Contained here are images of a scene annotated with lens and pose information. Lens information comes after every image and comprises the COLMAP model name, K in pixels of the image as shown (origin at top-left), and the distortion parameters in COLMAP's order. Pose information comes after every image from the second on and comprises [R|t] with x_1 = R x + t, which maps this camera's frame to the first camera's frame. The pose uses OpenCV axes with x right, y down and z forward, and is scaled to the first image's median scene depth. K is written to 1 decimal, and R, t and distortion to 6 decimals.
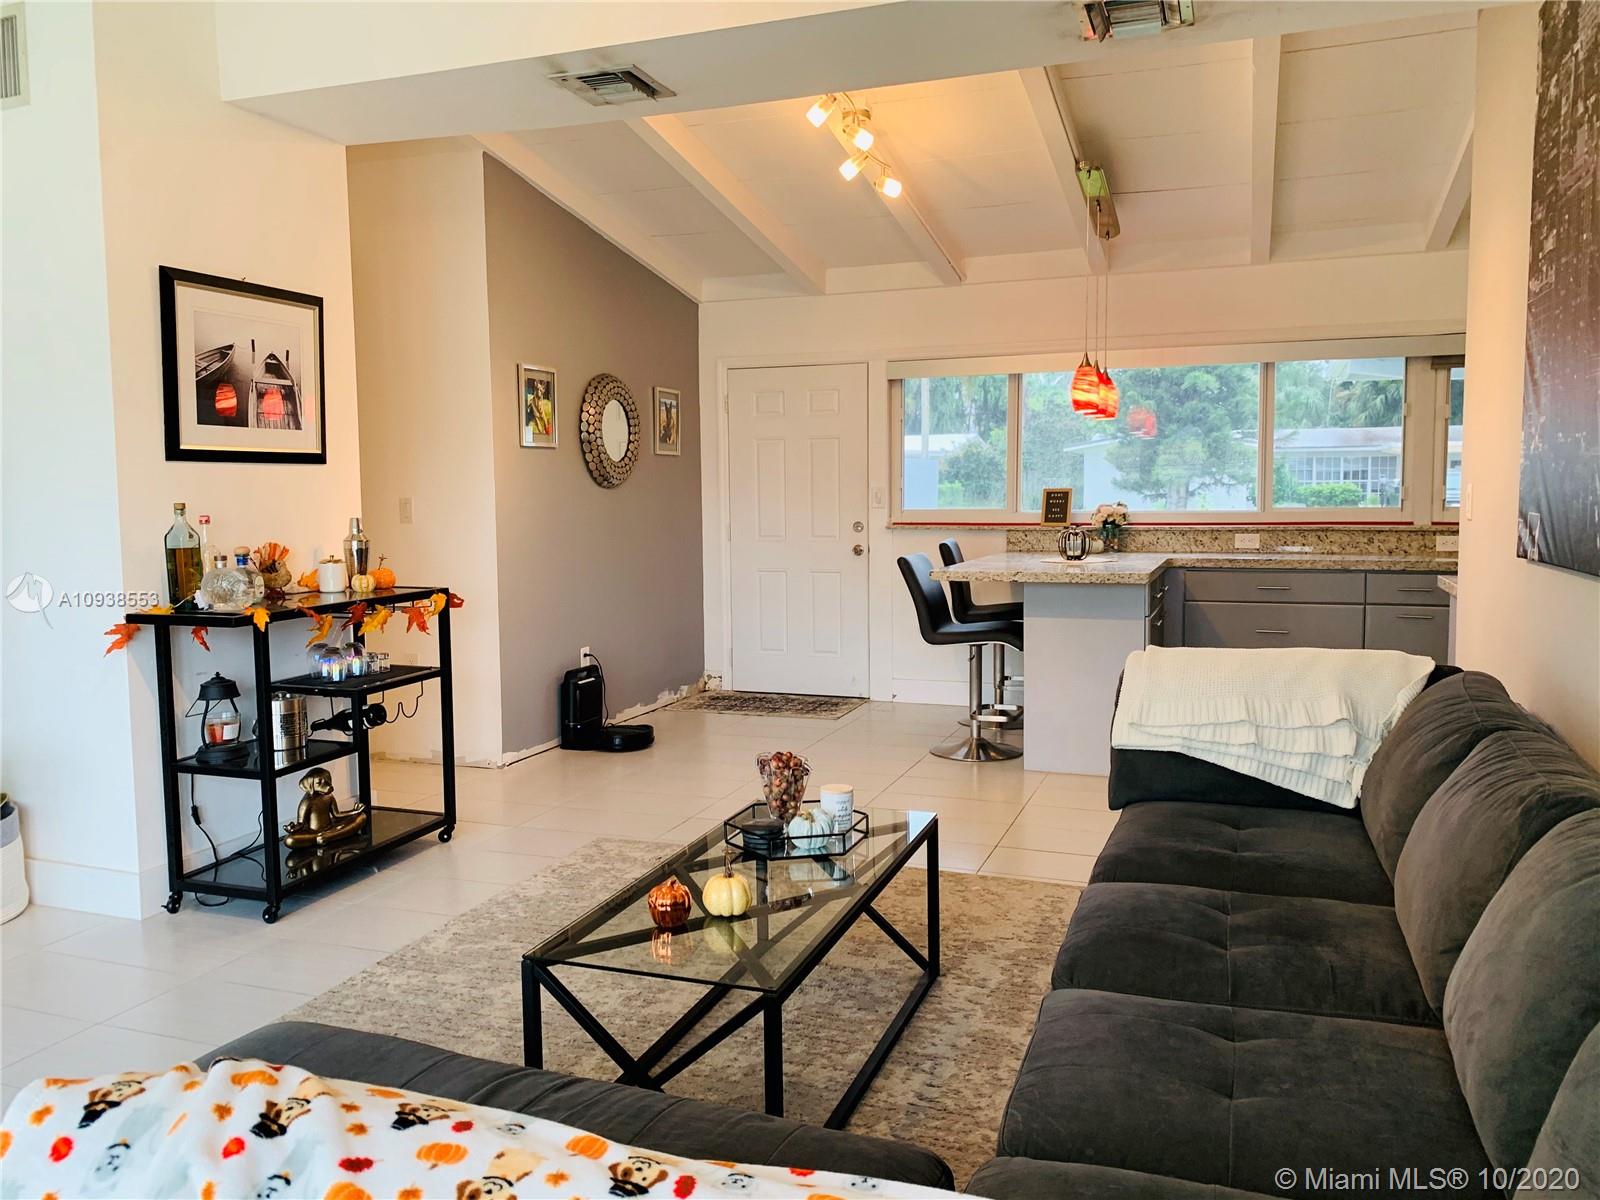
lens RADIAL K [[1218.4, 0, 787.7], [0, 1218.4, 597.4], [0, 0, 1]] dist [0.040196, -0.046836]
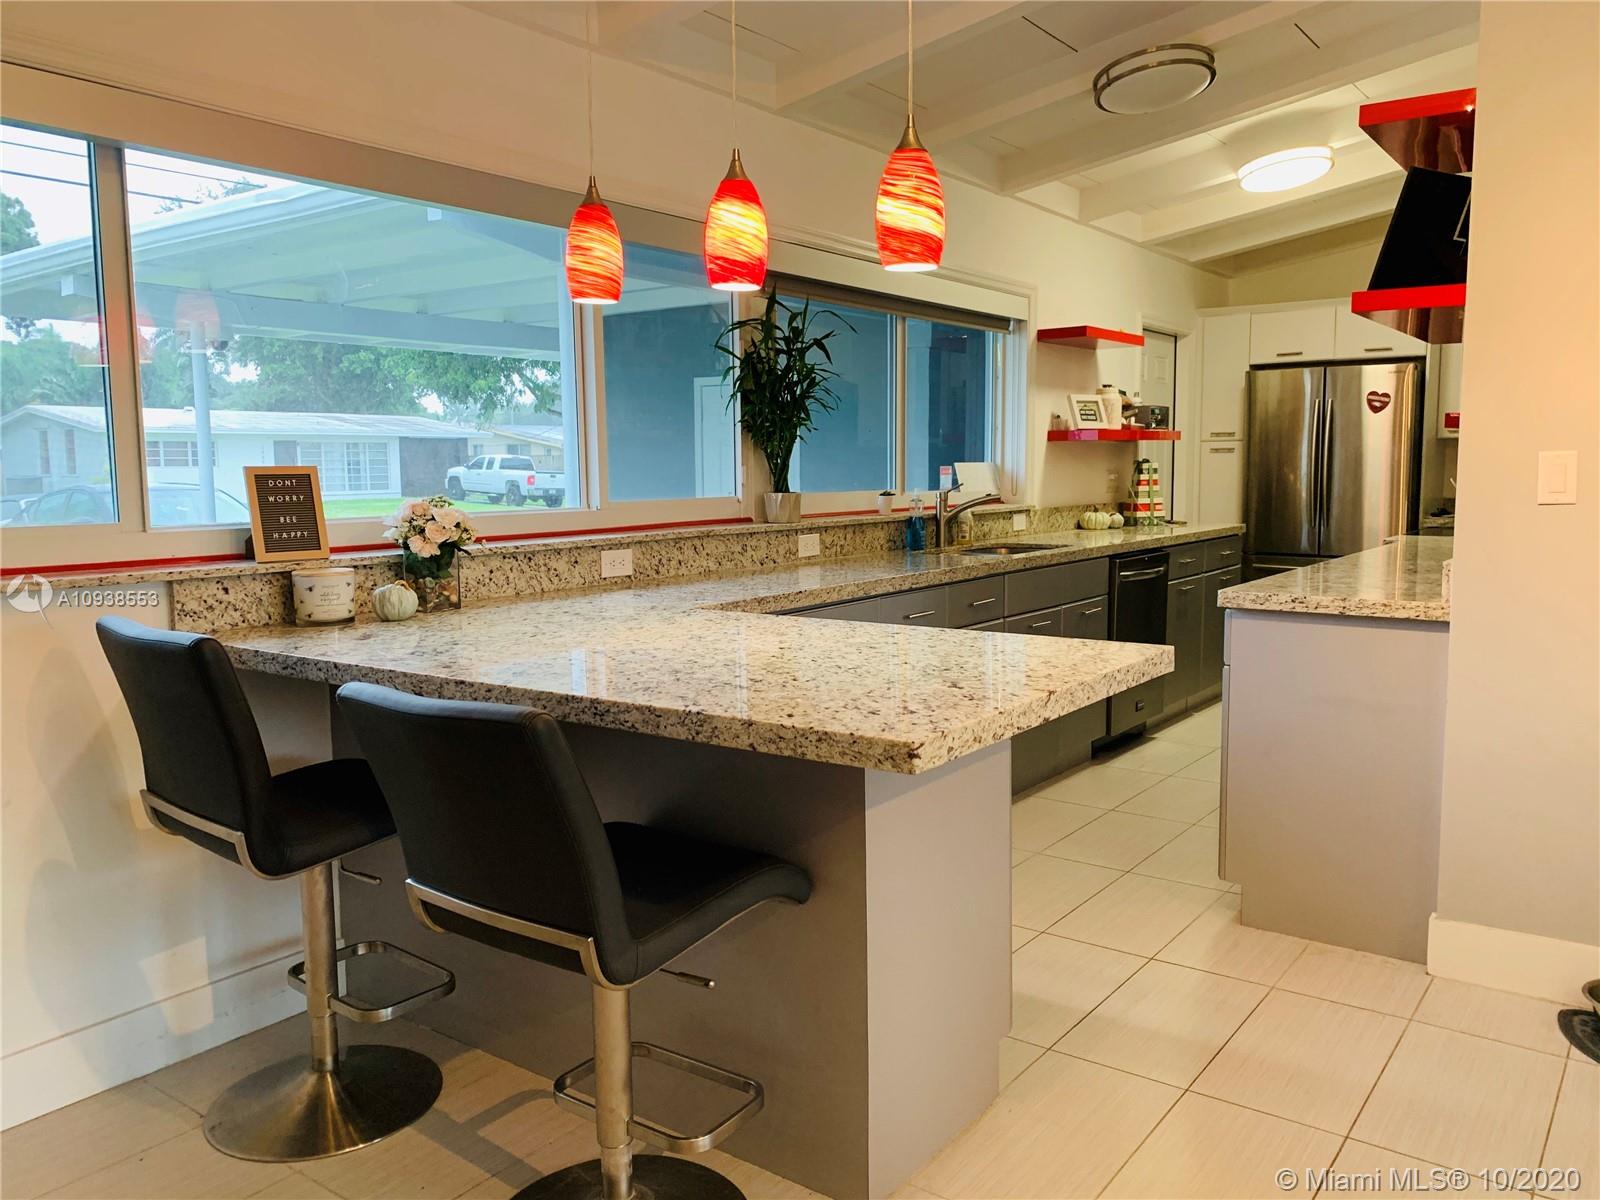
lens RADIAL K [[1218.4, 0, 802.6], [0, 1218.4, 584.0], [0, 0, 1]] dist [0.040196, -0.046836]
pose [[0.271911, -0.089405, 0.958160, -0.202999], [0.092109, 0.993522, 0.066565, -0.098199], [-0.957904, 0.070155, 0.278384, 1.144318]]
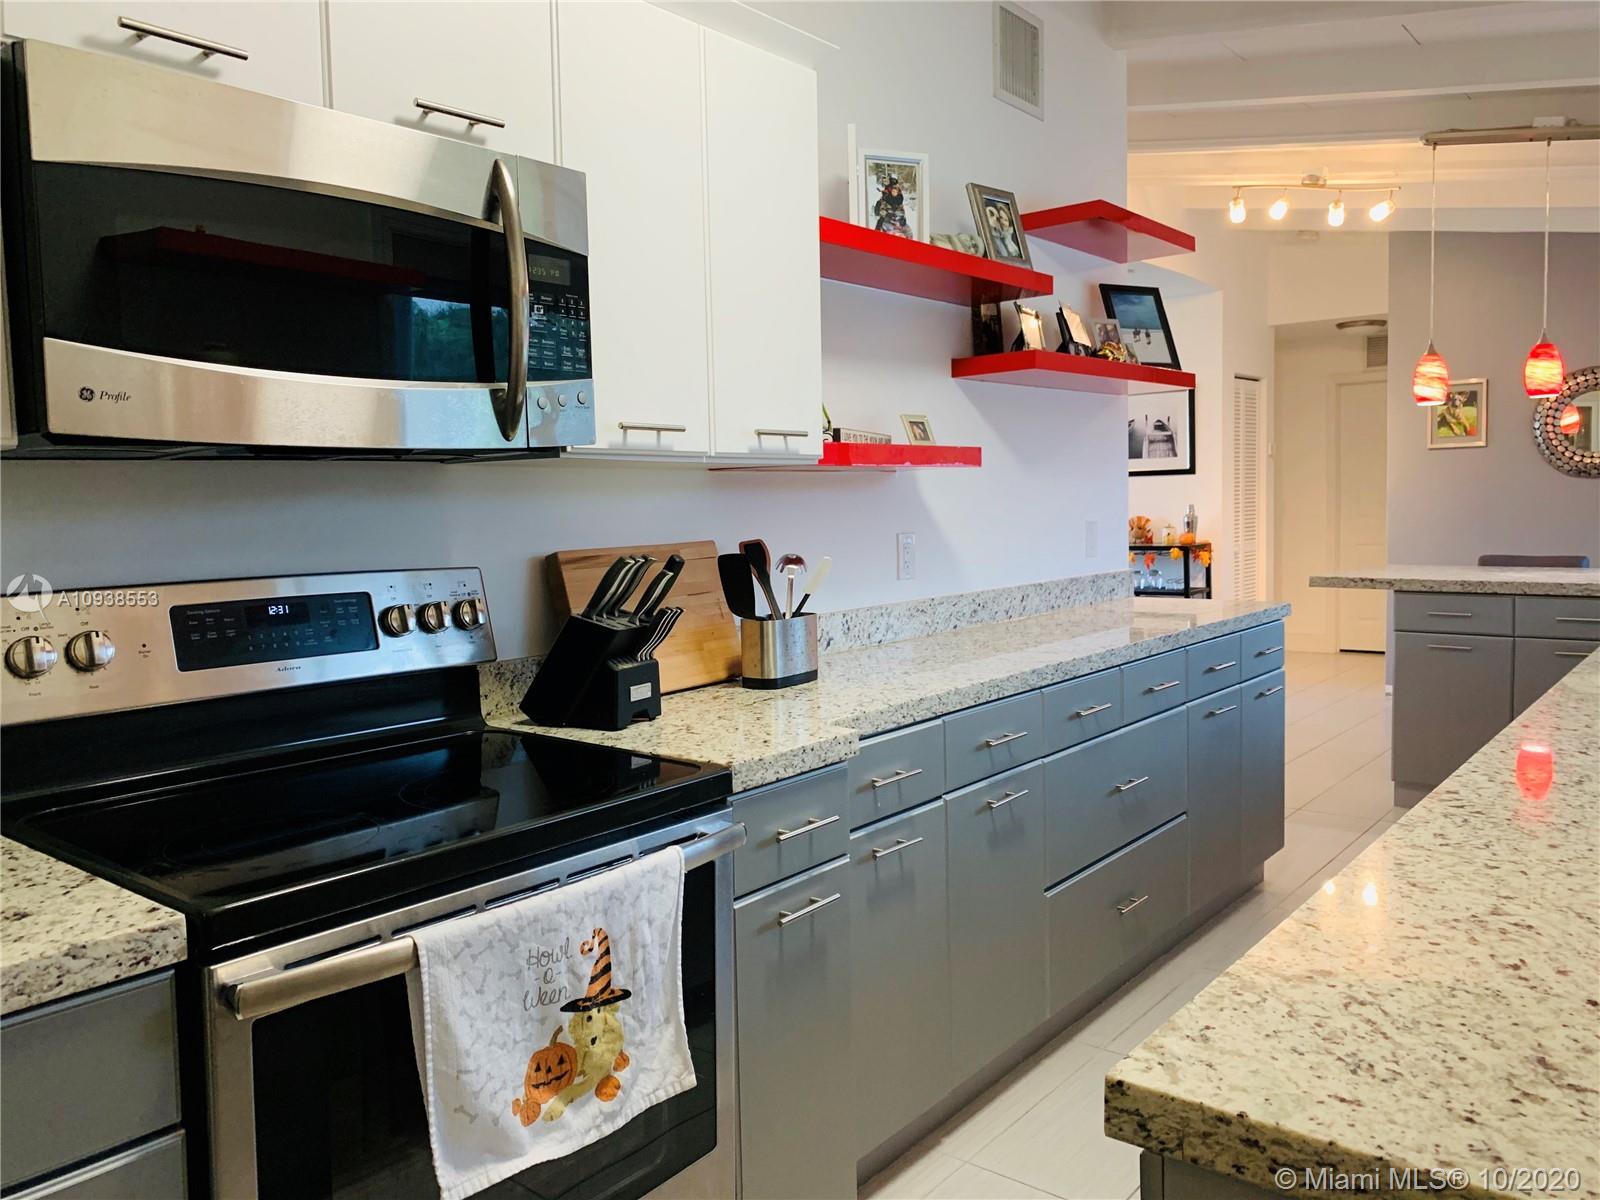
lens RADIAL K [[1218.4, 0, 807.9], [0, 1218.4, 595.0], [0, 0, 1]] dist [0.040196, -0.046836]
pose [[-0.305960, 0.092907, -0.947500, 1.575293], [-0.057031, 0.991651, 0.115652, -0.111112], [0.950335, 0.089422, -0.298107, 1.040071]]
